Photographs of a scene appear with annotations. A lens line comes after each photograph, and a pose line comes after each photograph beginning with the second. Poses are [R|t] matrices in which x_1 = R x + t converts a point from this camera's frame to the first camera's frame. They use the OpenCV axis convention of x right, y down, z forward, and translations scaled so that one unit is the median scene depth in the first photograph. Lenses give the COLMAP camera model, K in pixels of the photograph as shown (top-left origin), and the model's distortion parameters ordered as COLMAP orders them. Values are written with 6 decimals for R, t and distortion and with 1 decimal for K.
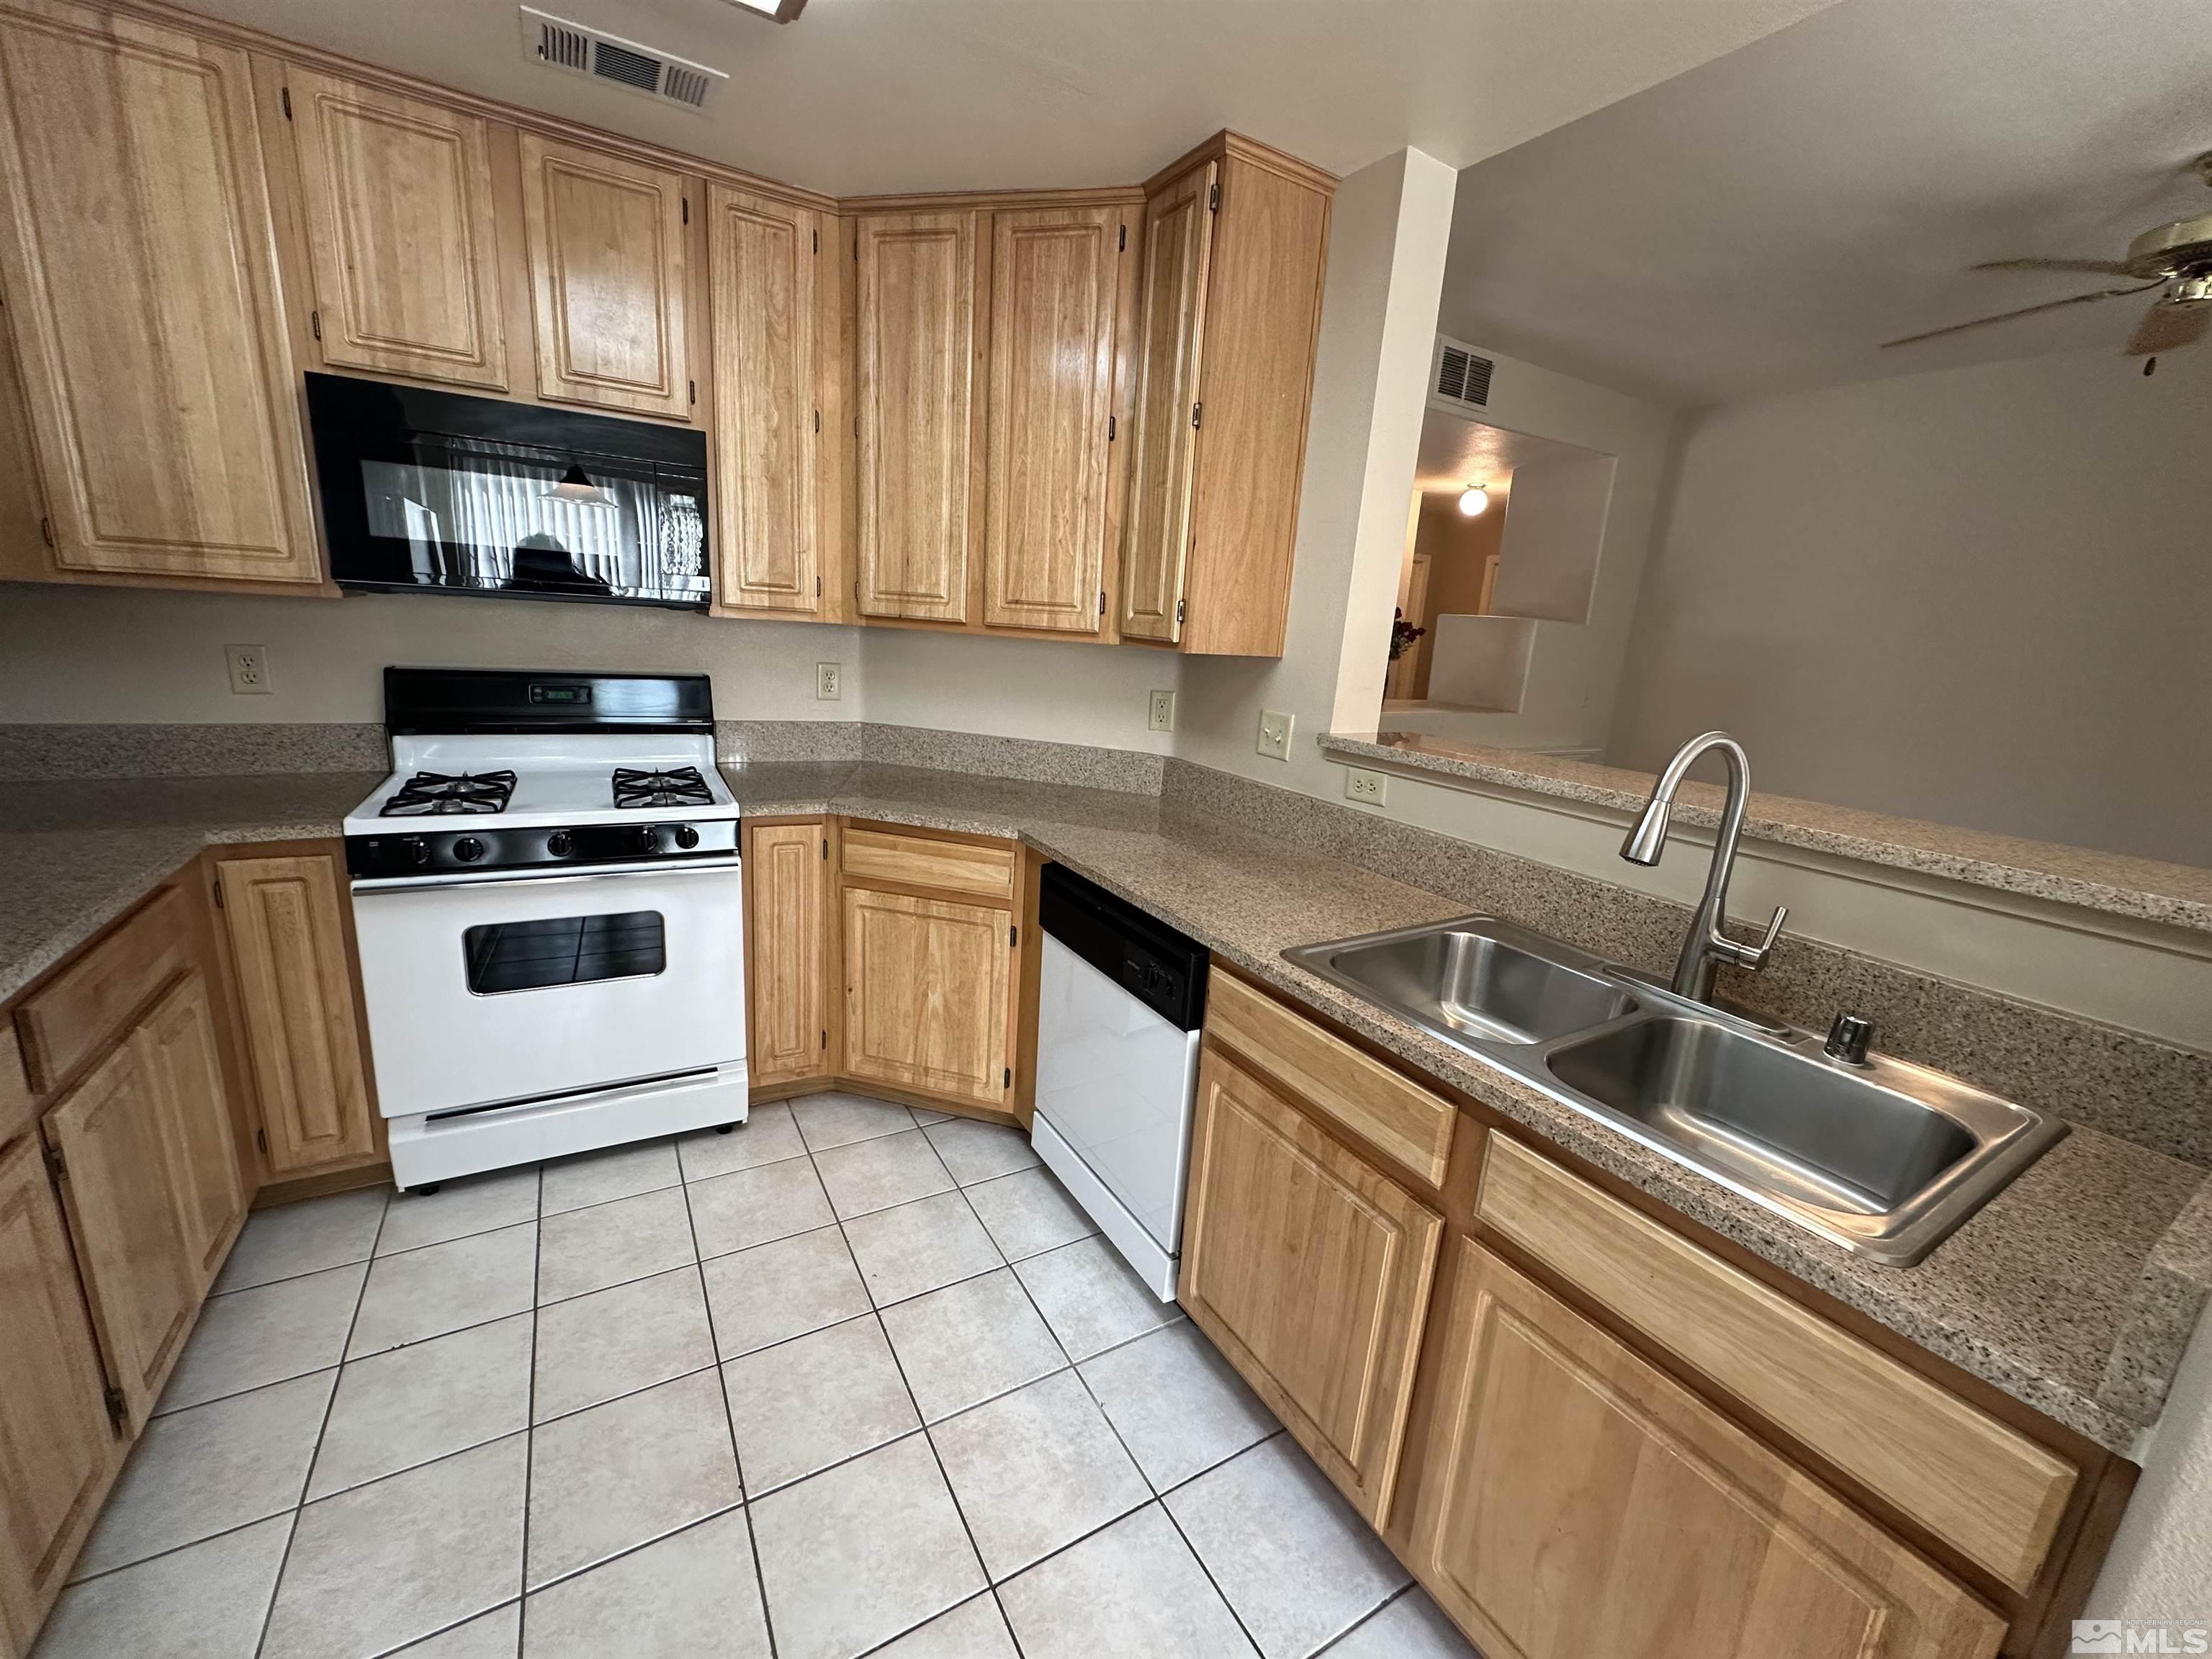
lens RADIAL K [[876.1, 0, 1101.6], [0, 876.1, 830.6], [0, 0, 1]] dist [-0.001121, 0.000298]
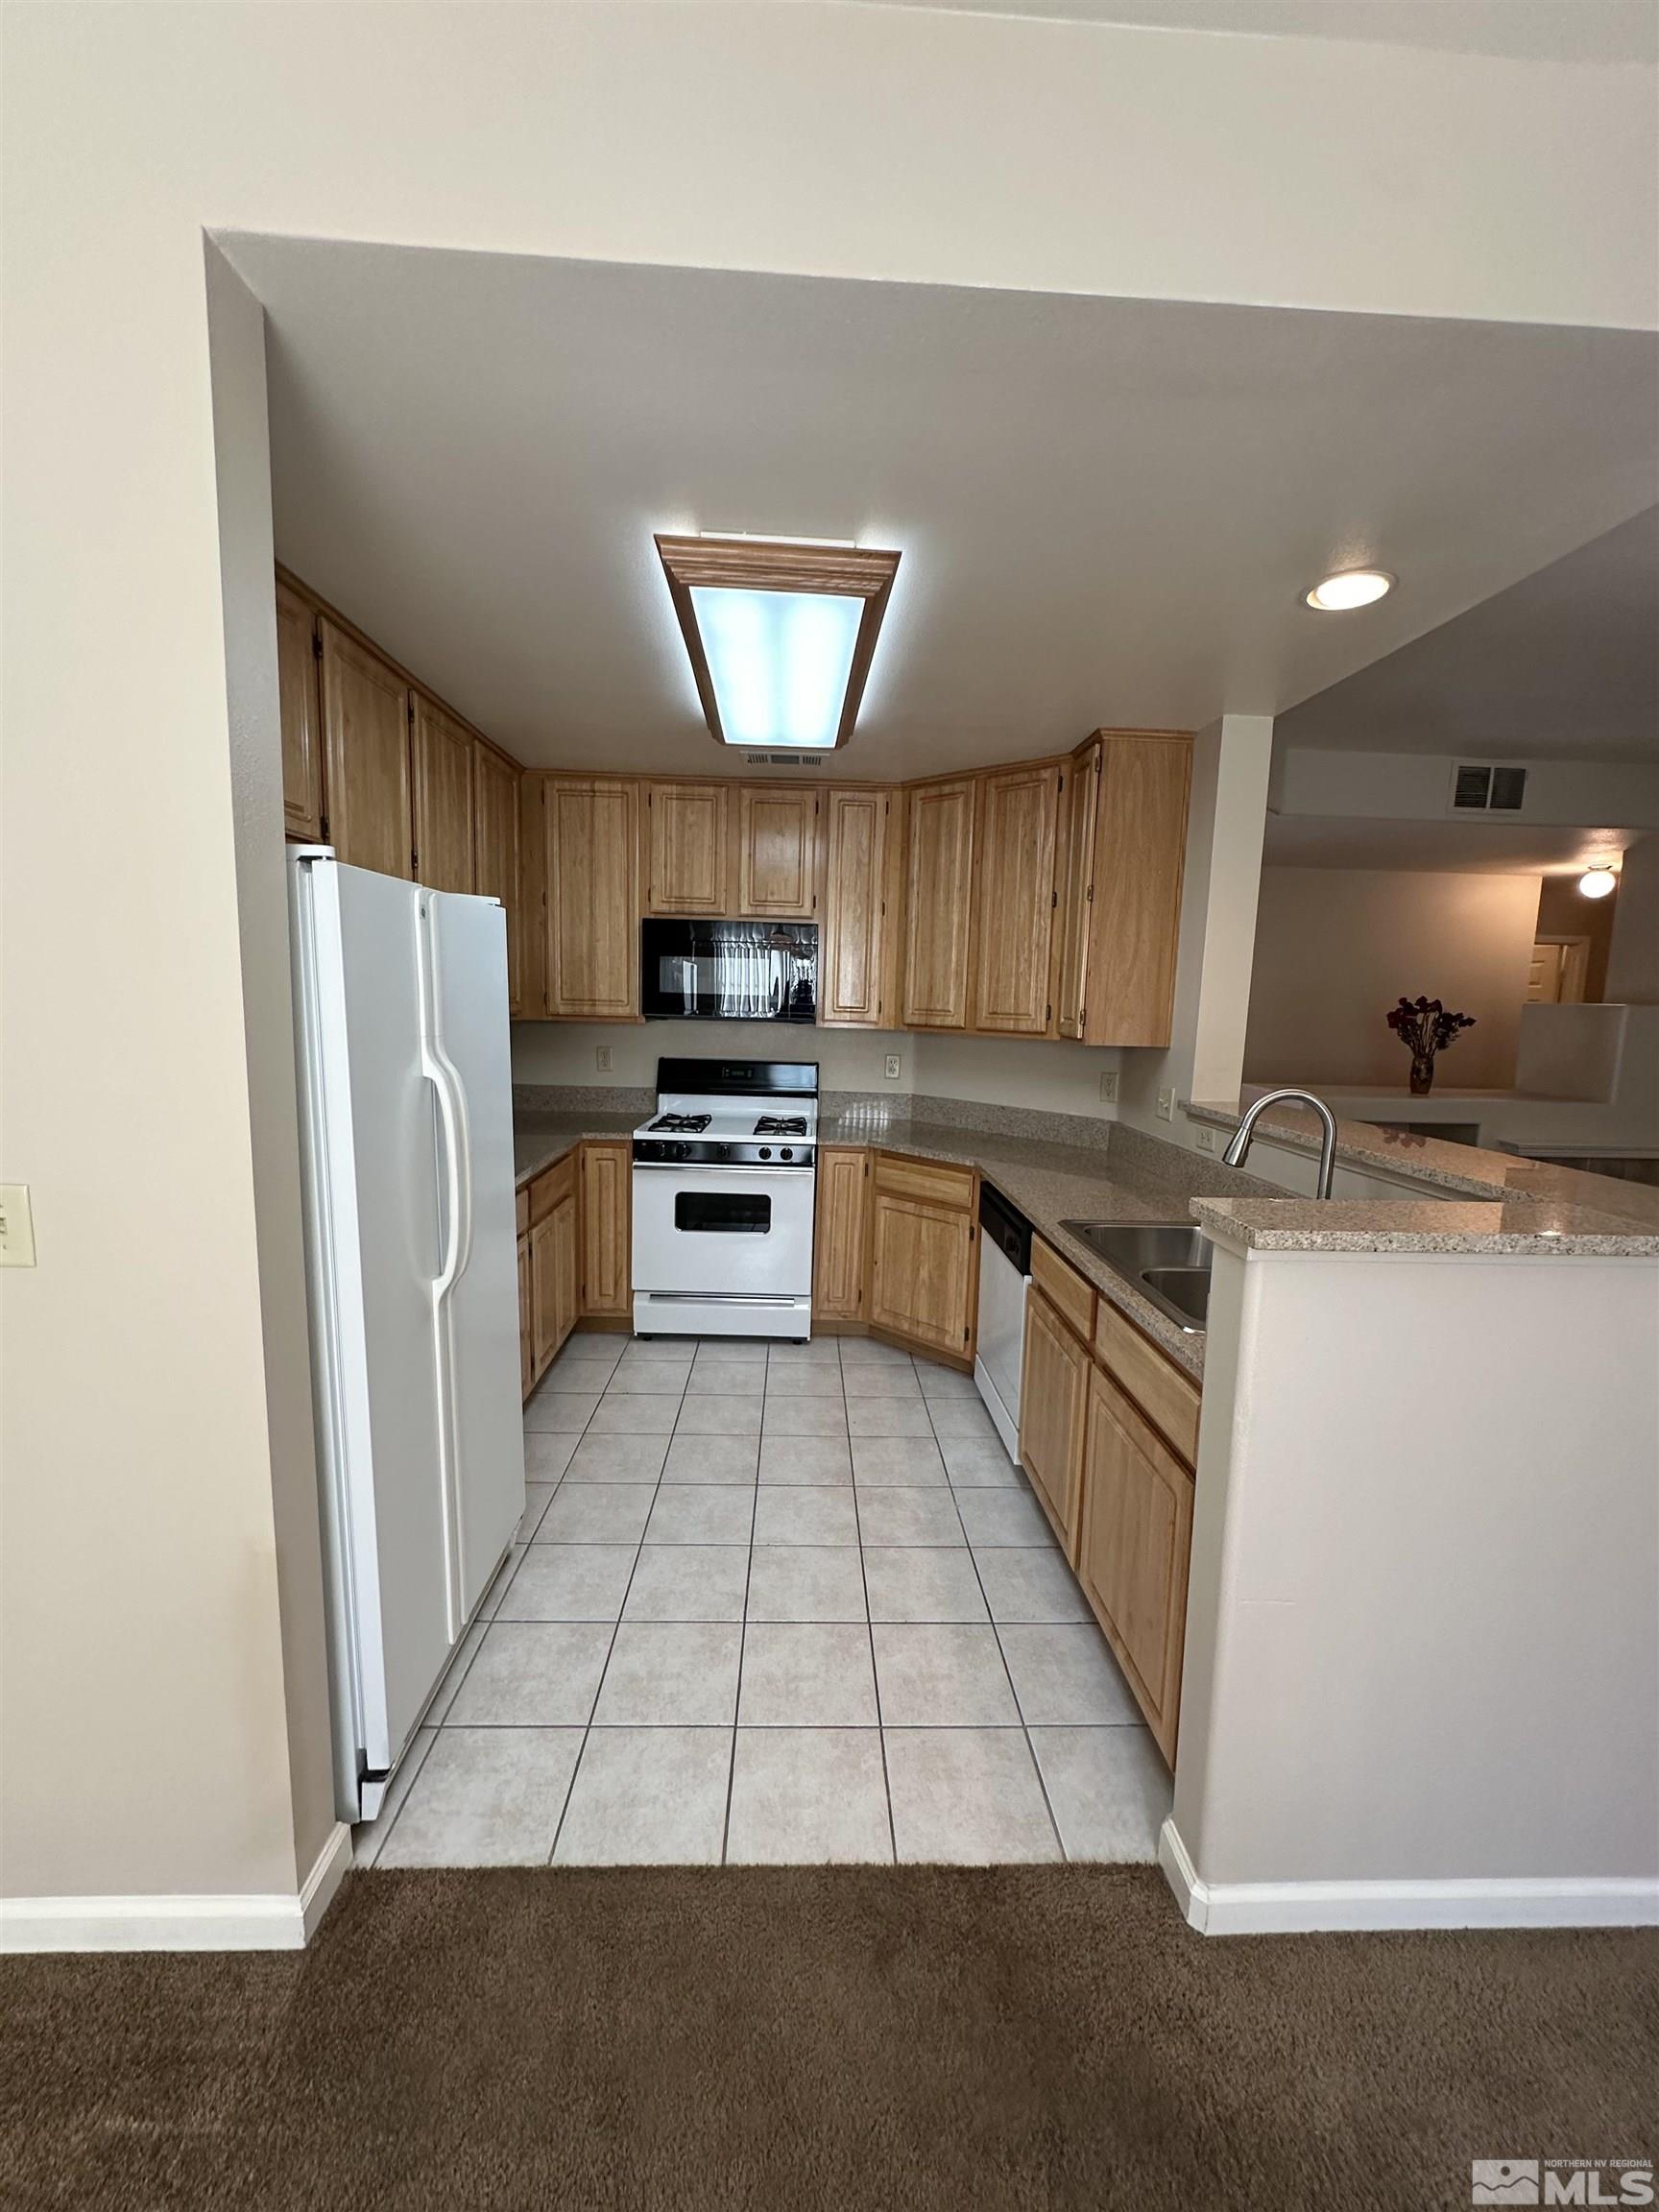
lens RADIAL K [[876.1, 0, 831.6], [0, 876.1, 1108.9], [0, 0, 1]] dist [-0.001121, 0.000298]
pose [[0.879165, 0.022632, -0.475979, 0.425387], [-0.085341, 0.990200, -0.110549, 0.103937], [0.468813, 0.137811, 0.872481, -0.475890]]
